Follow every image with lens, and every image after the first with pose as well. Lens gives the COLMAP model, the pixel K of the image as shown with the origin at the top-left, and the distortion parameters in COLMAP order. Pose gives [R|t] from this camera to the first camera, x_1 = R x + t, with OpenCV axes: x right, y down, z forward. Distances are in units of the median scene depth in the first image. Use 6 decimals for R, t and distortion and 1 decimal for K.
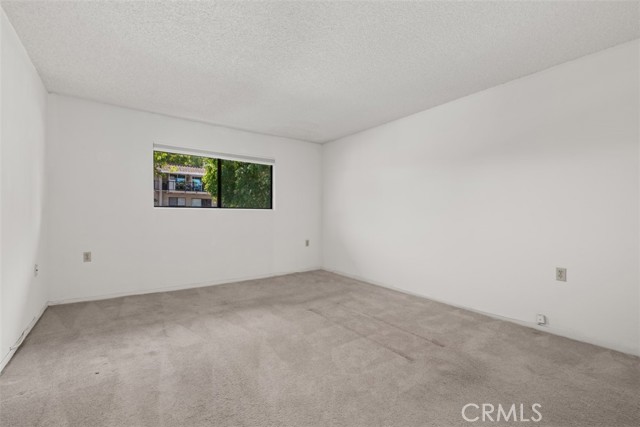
lens RADIAL K [[275.8, 0, 337.8], [0, 275.8, 214.8], [0, 0, 1]] dist [0.000885, -0.004754]
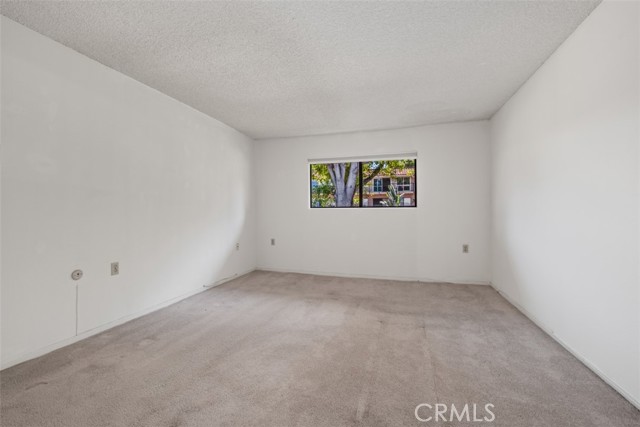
lens RADIAL K [[275.8, 0, 317.2], [0, 275.8, 214.9], [0, 0, 1]] dist [0.000885, -0.004754]
pose [[0.584501, -0.000003, -0.811393, 0.392640], [0.005552, 0.999977, 0.003995, -0.001016], [0.811374, -0.006840, 0.584488, 0.254390]]
